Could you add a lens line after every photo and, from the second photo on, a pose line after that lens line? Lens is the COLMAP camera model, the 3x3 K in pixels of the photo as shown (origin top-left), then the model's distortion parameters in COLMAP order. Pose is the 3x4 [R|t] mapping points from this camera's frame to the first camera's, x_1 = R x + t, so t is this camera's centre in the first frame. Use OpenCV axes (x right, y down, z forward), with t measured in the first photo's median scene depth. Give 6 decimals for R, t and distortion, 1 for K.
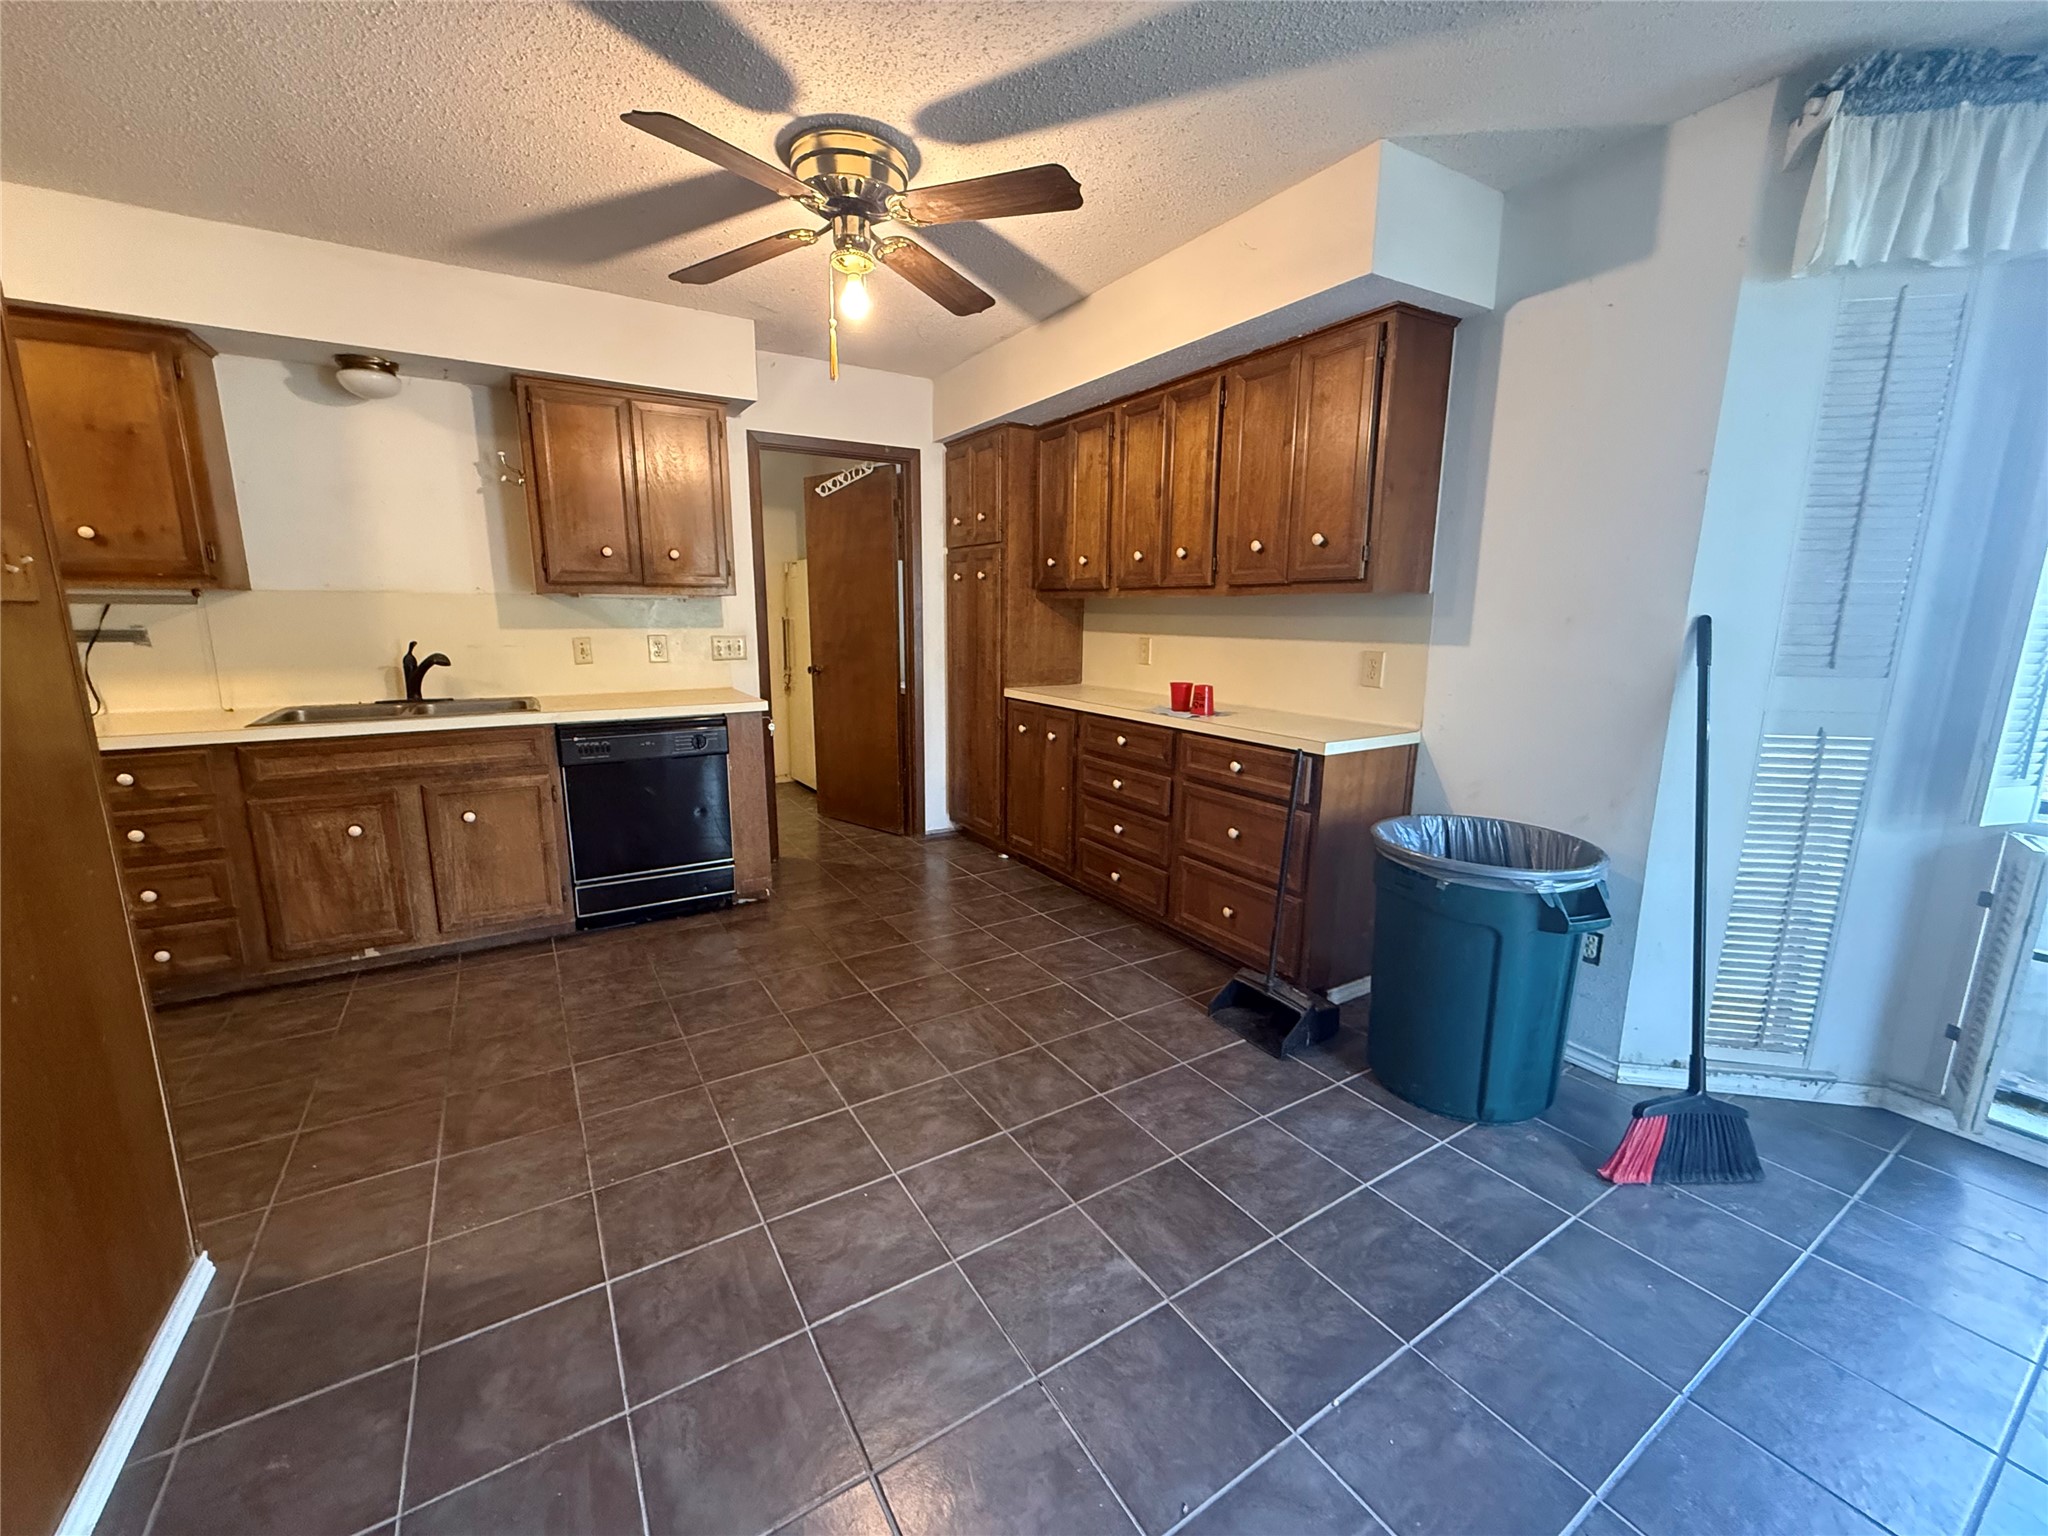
lens RADIAL K [[813.4, 0, 1016.5], [0, 813.4, 757.6], [0, 0, 1]] dist [-0.002398, -0.000334]
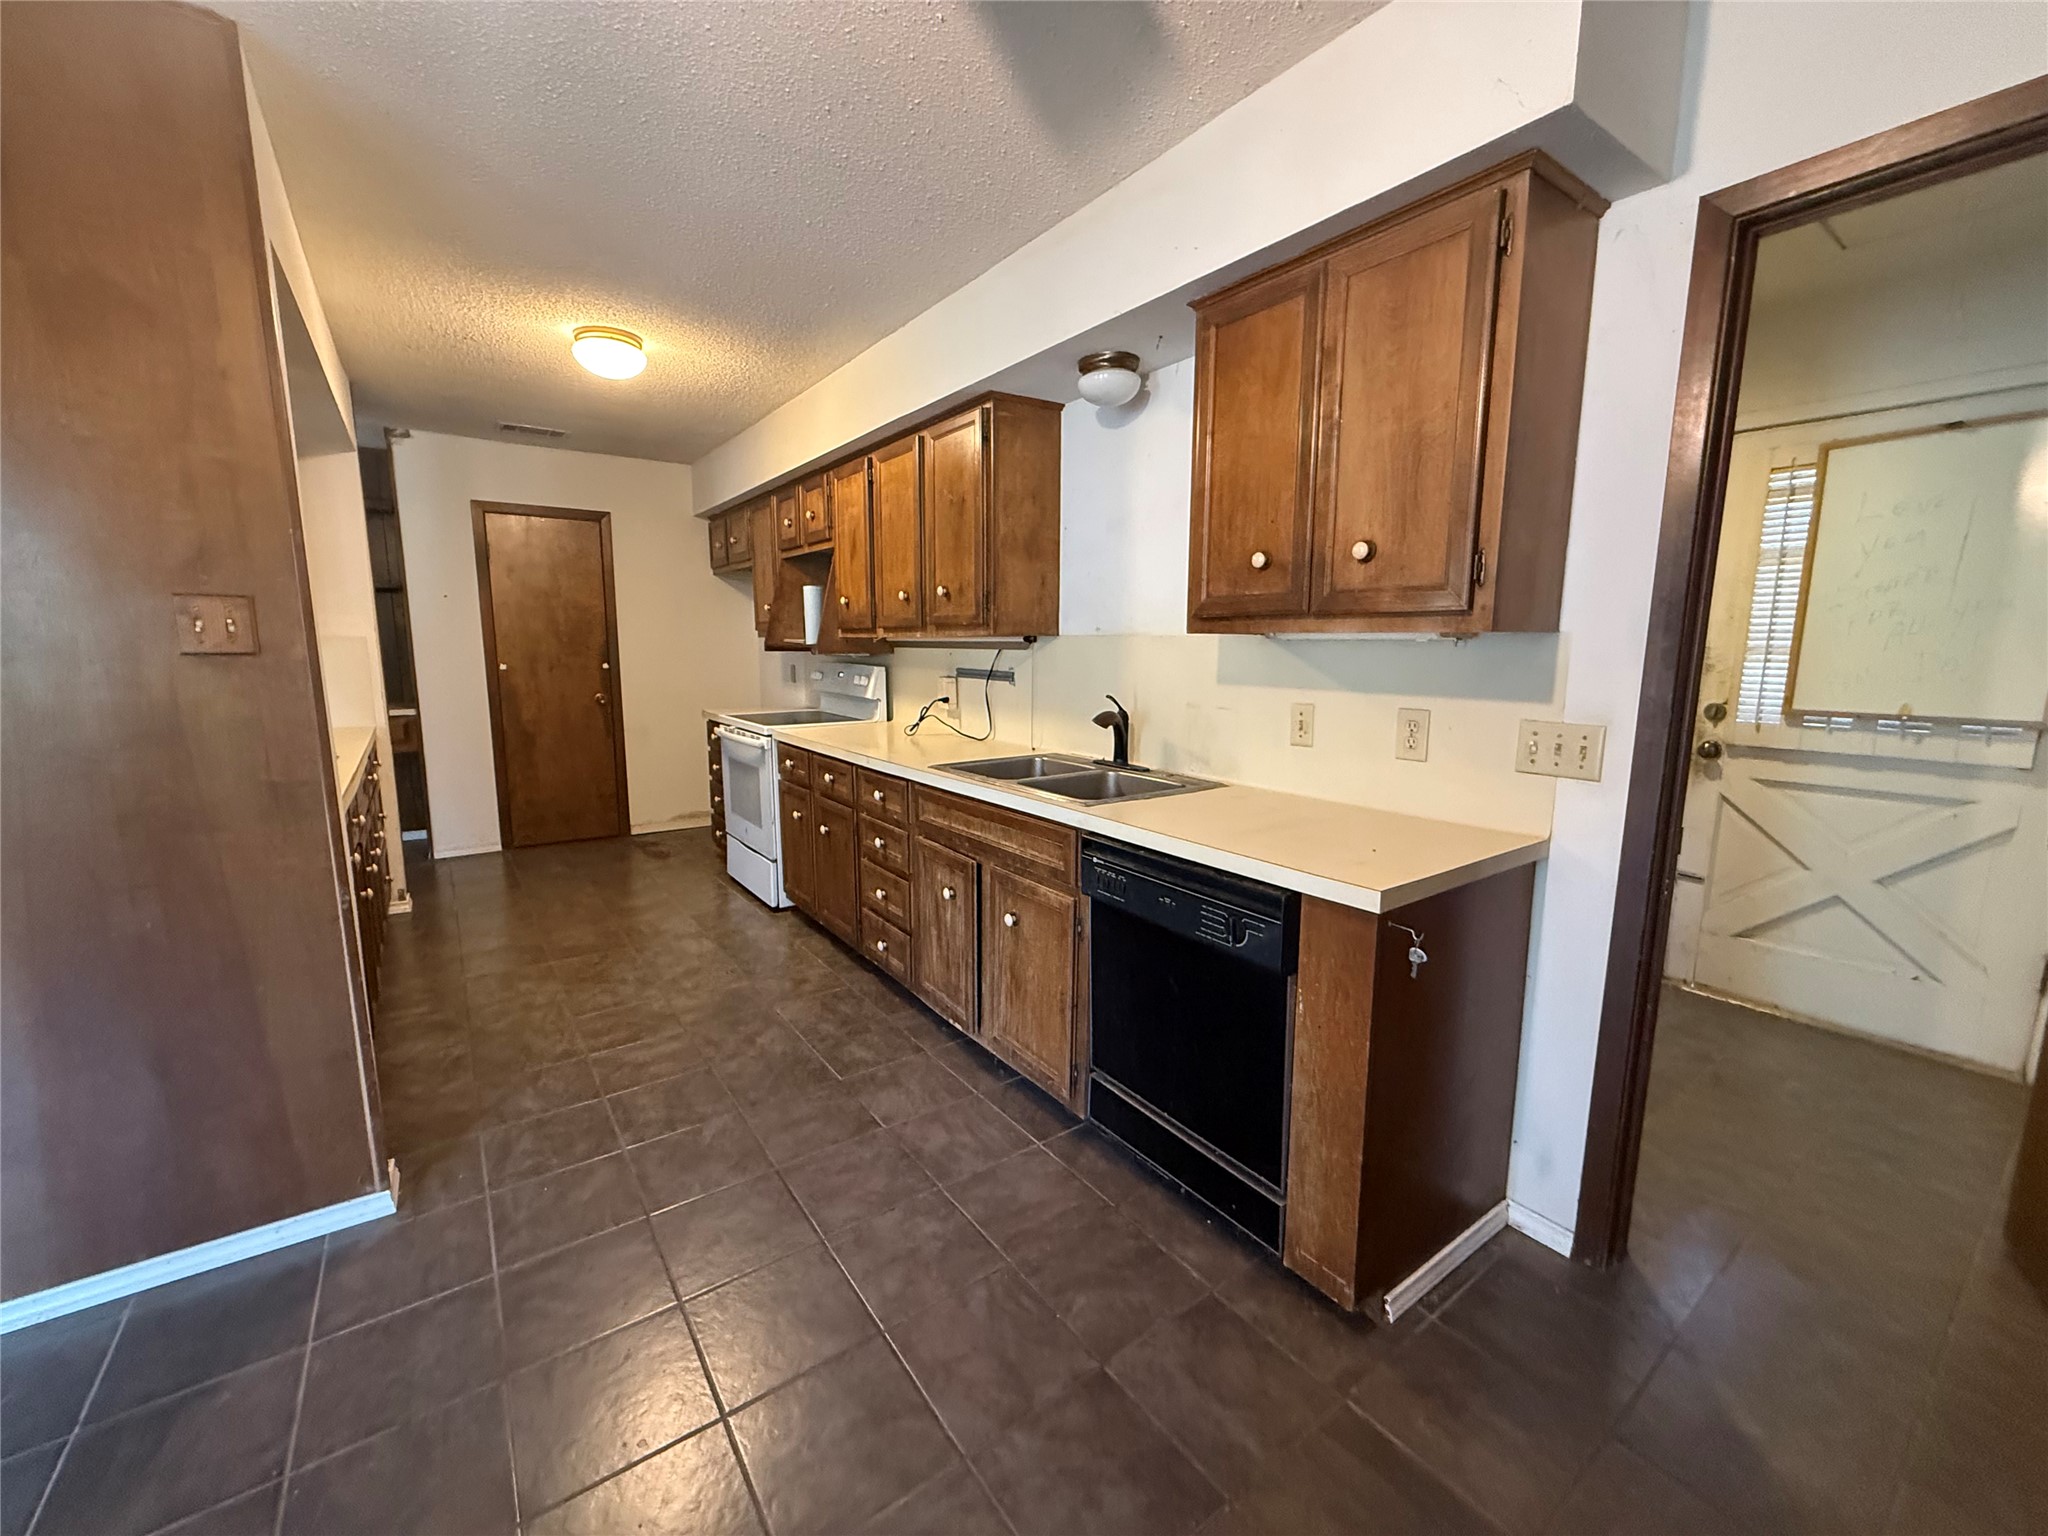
lens RADIAL K [[813.4, 0, 1014.6], [0, 813.4, 763.3], [0, 0, 1]] dist [-0.002398, -0.000334]
pose [[0.059791, 0.144142, -0.987749, 0.080173], [-0.176120, 0.975519, 0.131696, -0.172498], [0.982551, 0.166088, 0.083714, 0.875081]]
